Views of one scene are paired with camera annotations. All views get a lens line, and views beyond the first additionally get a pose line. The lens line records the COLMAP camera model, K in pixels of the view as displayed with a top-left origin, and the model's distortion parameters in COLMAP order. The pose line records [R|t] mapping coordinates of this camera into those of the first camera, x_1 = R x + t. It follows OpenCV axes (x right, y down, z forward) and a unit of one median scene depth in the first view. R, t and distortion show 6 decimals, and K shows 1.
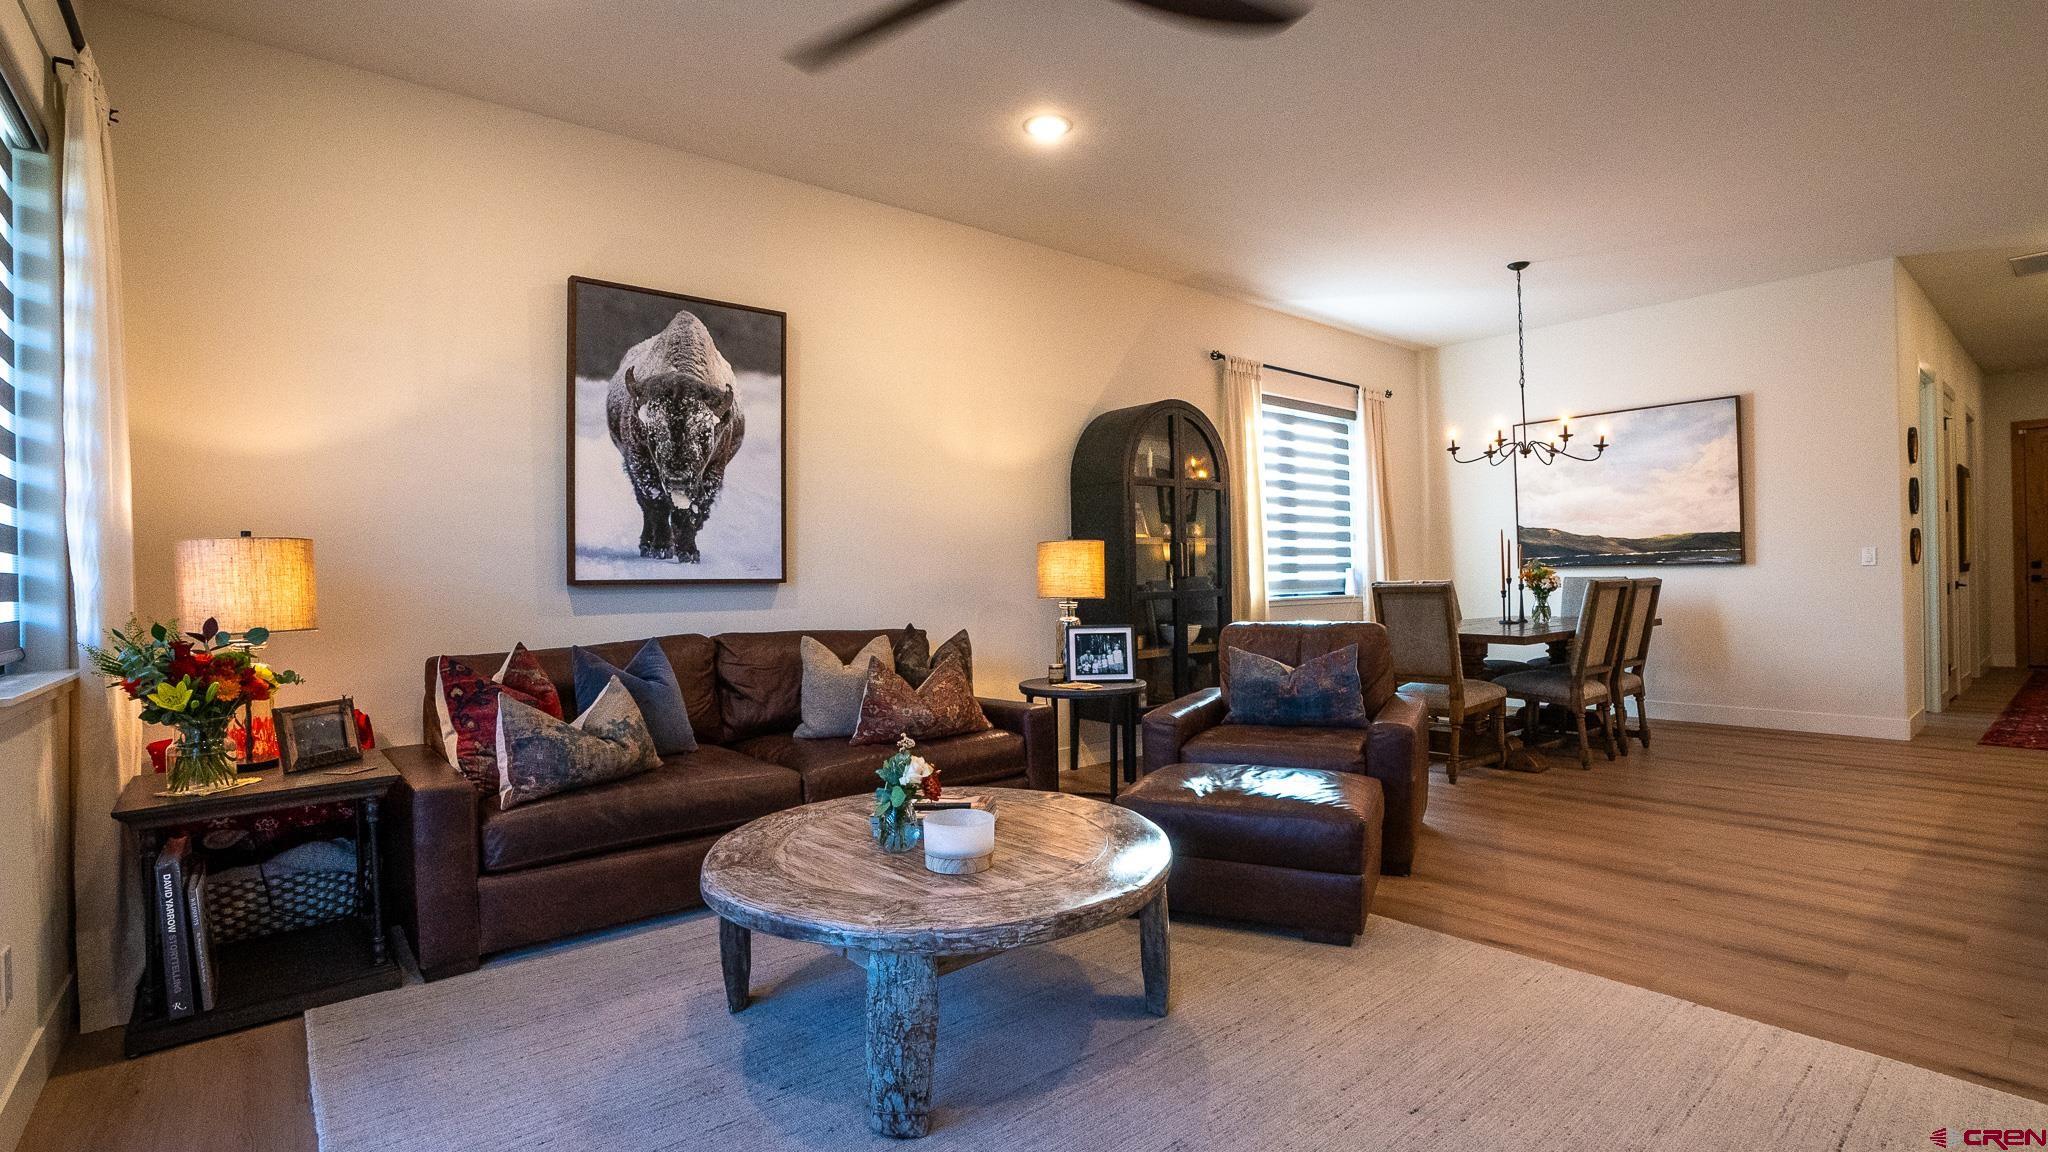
lens RADIAL K [[975.9, 0, 1017.7], [0, 975.9, 568.4], [0, 0, 1]] dist [-0.031980, 0.012568]
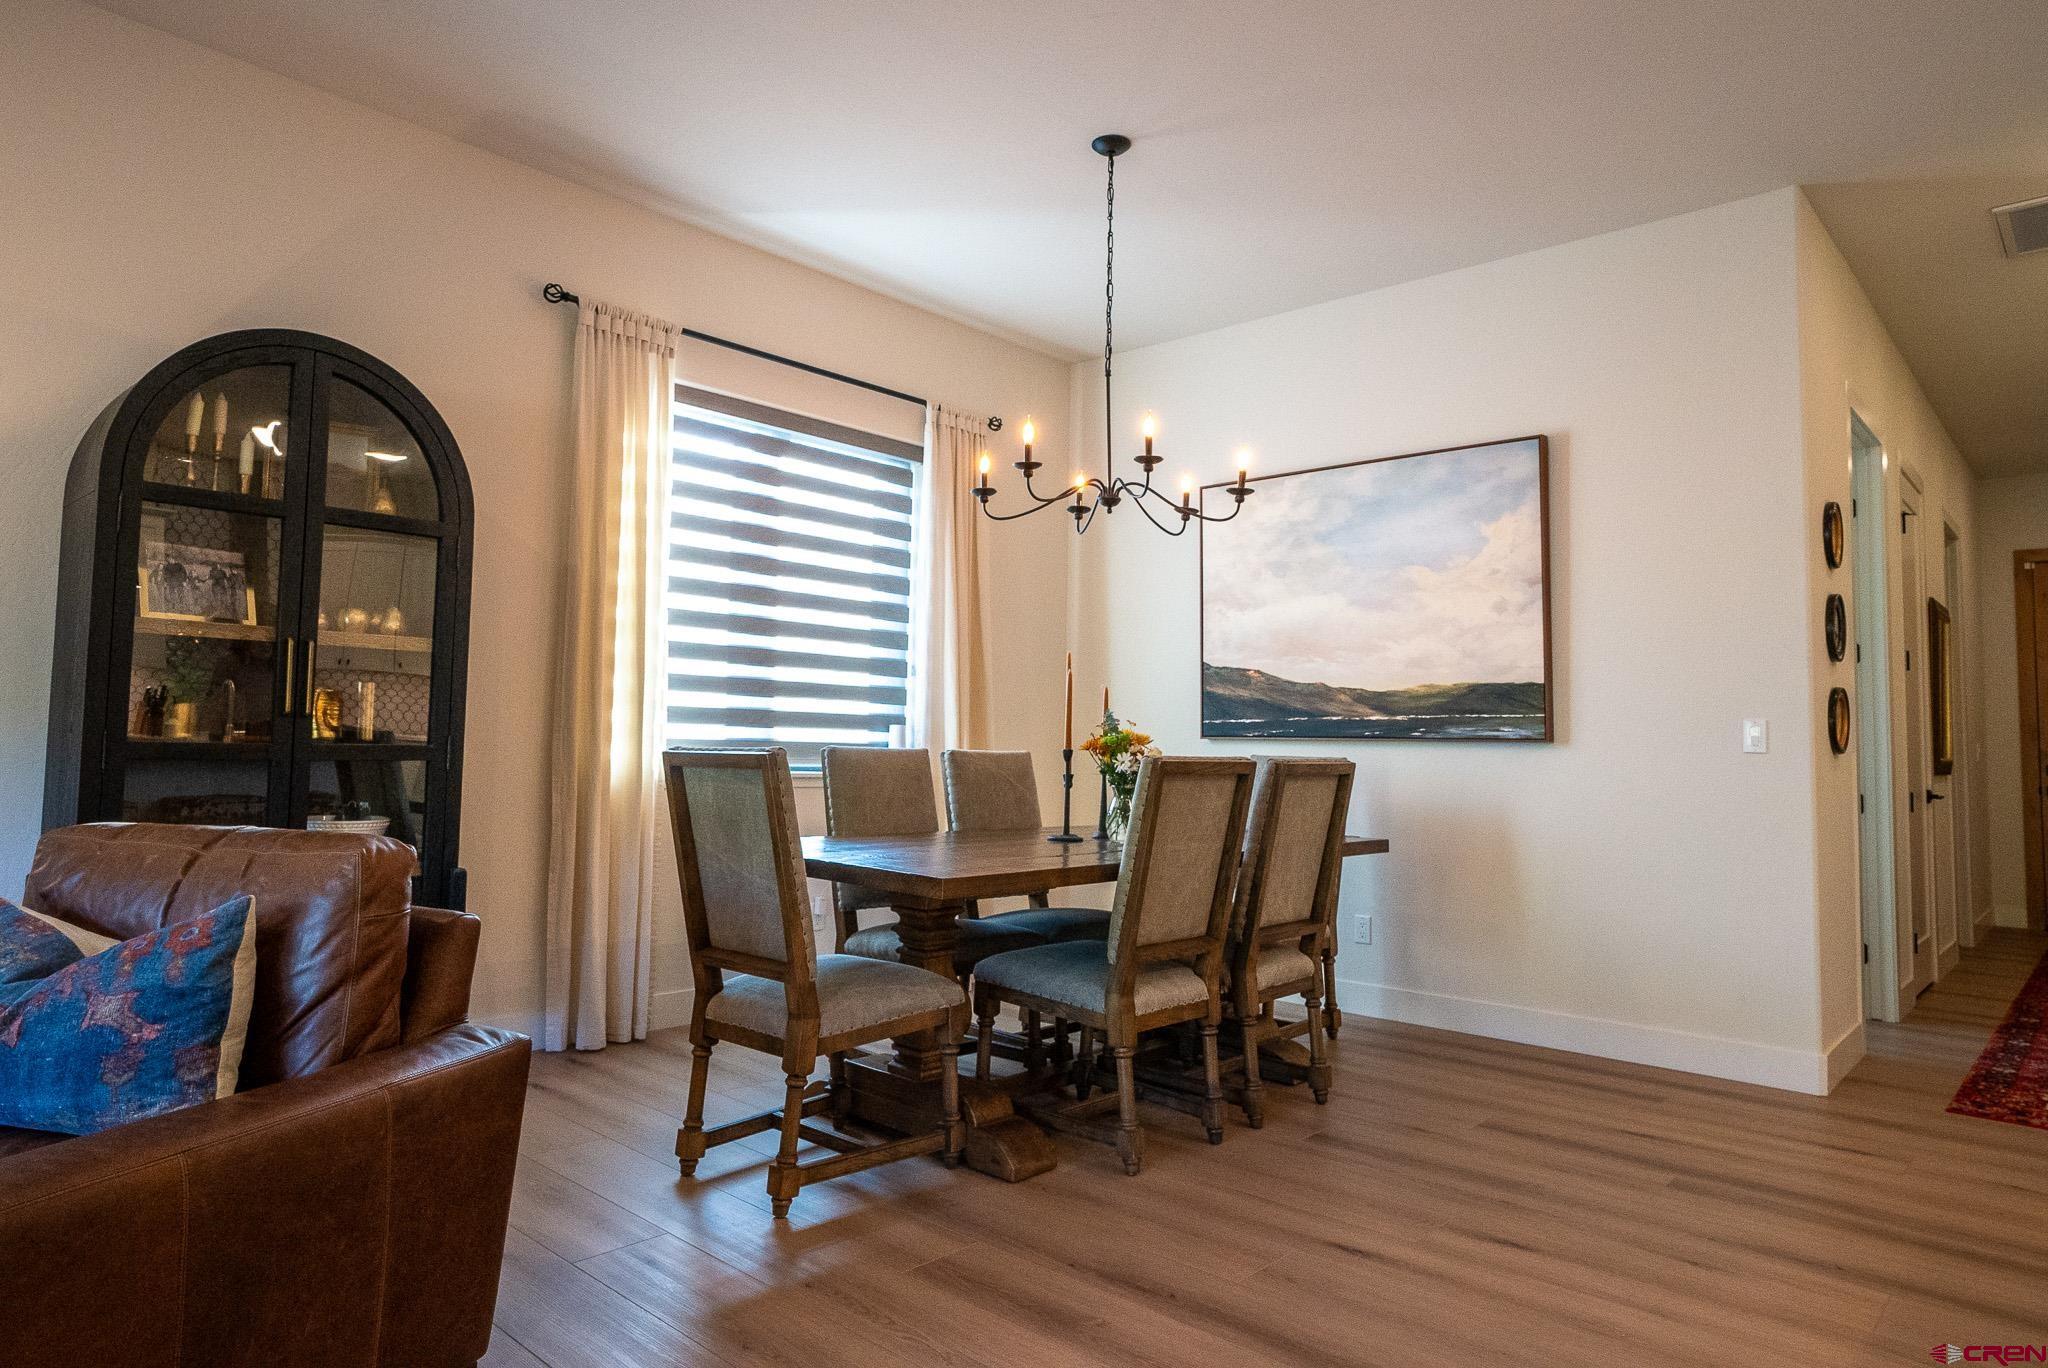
lens RADIAL K [[1239.7, 0, 989.3], [0, 1239.7, 644.6], [0, 0, 1]] dist [-0.013406, 0.010054]
pose [[0.993879, 0.047648, 0.099671, 0.450686], [-0.040332, 0.996430, -0.074170, 0.005865], [-0.102849, 0.069696, 0.992252, 0.411625]]
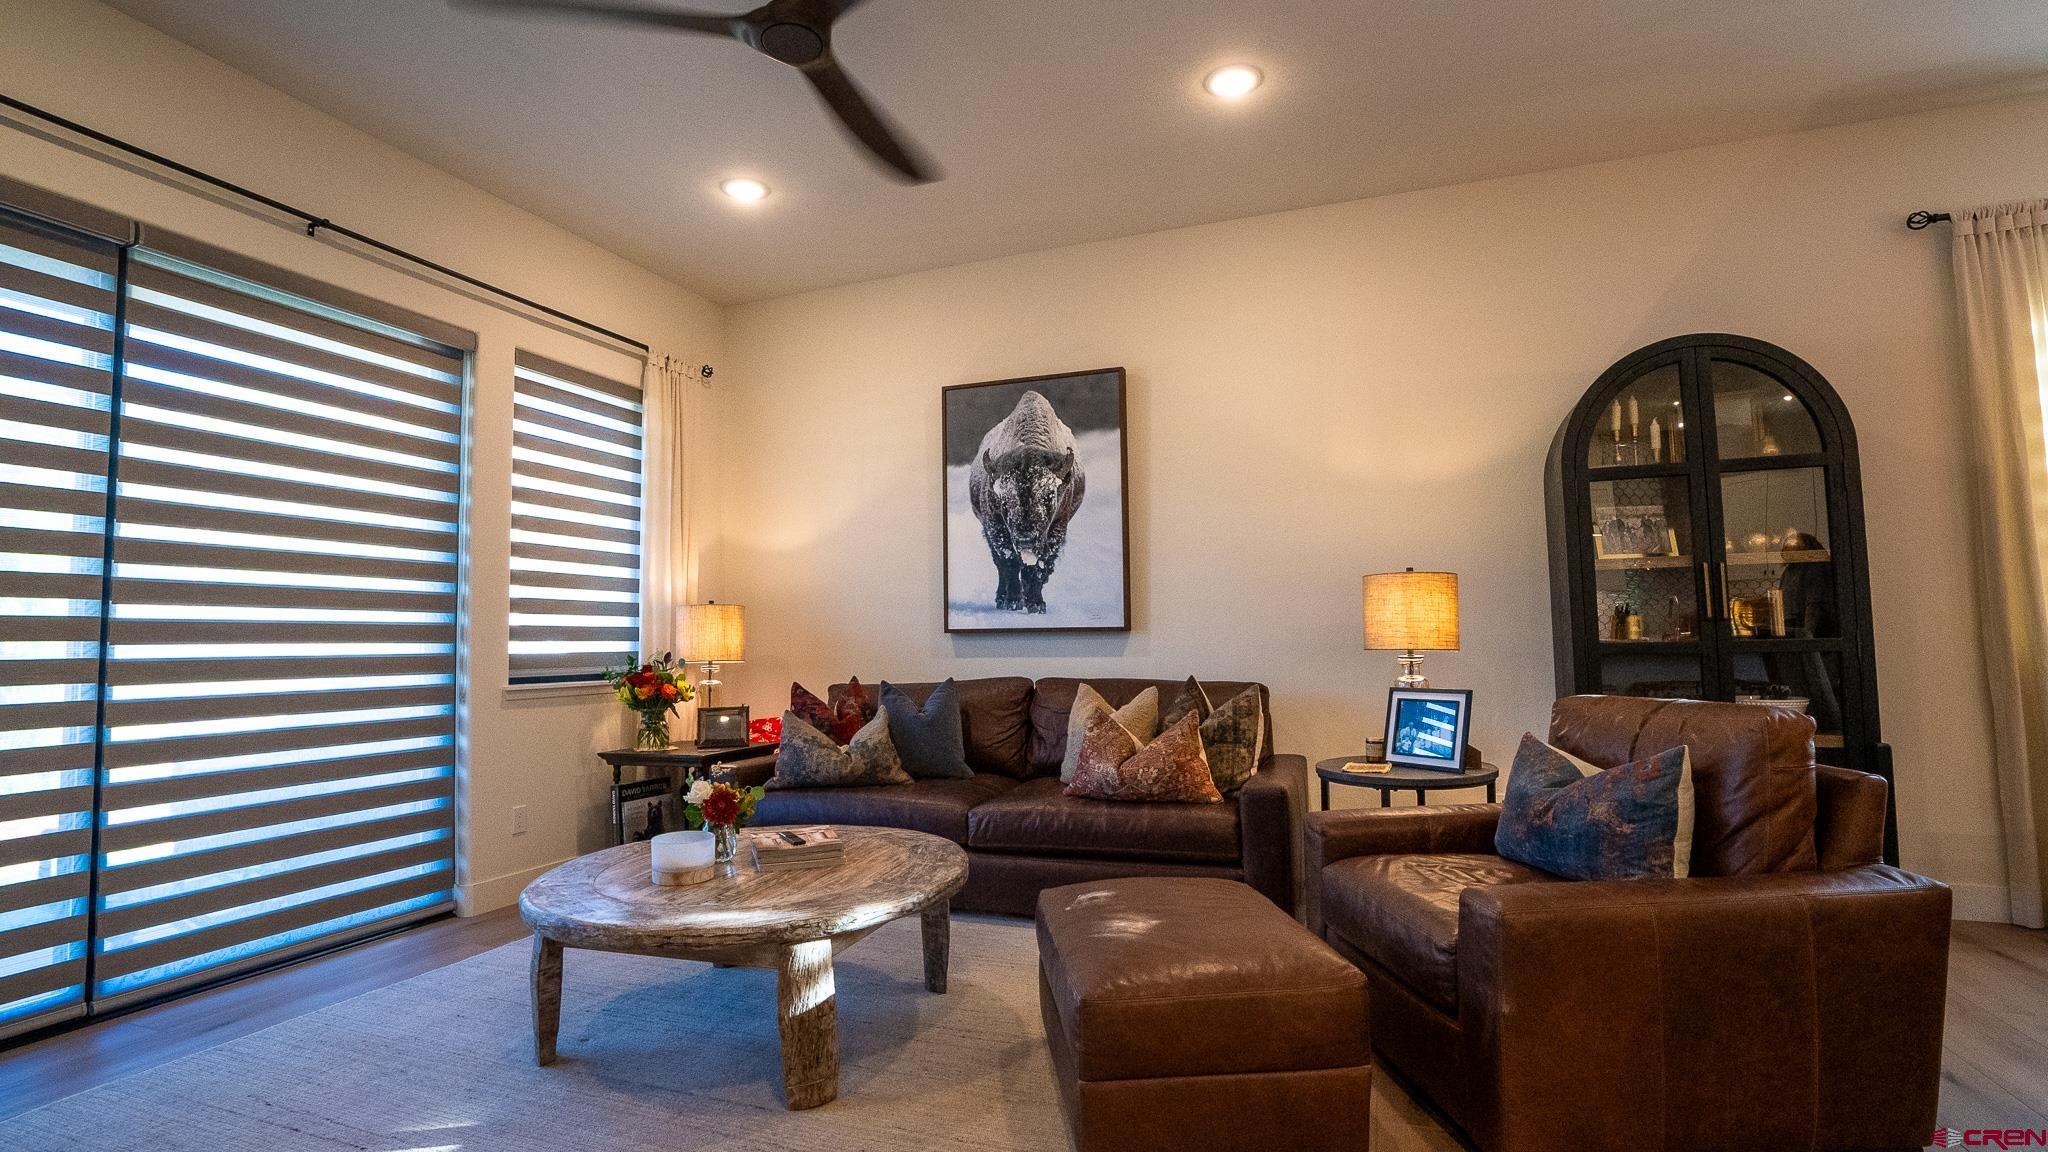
lens RADIAL K [[975.9, 0, 1031.9], [0, 975.9, 582.6], [0, 0, 1]] dist [-0.031980, 0.012568]
pose [[0.494932, -0.044262, -0.867804, 0.501844], [0.014224, 0.998981, -0.042841, 0.005772], [0.868815, 0.008860, 0.495057, 0.347898]]
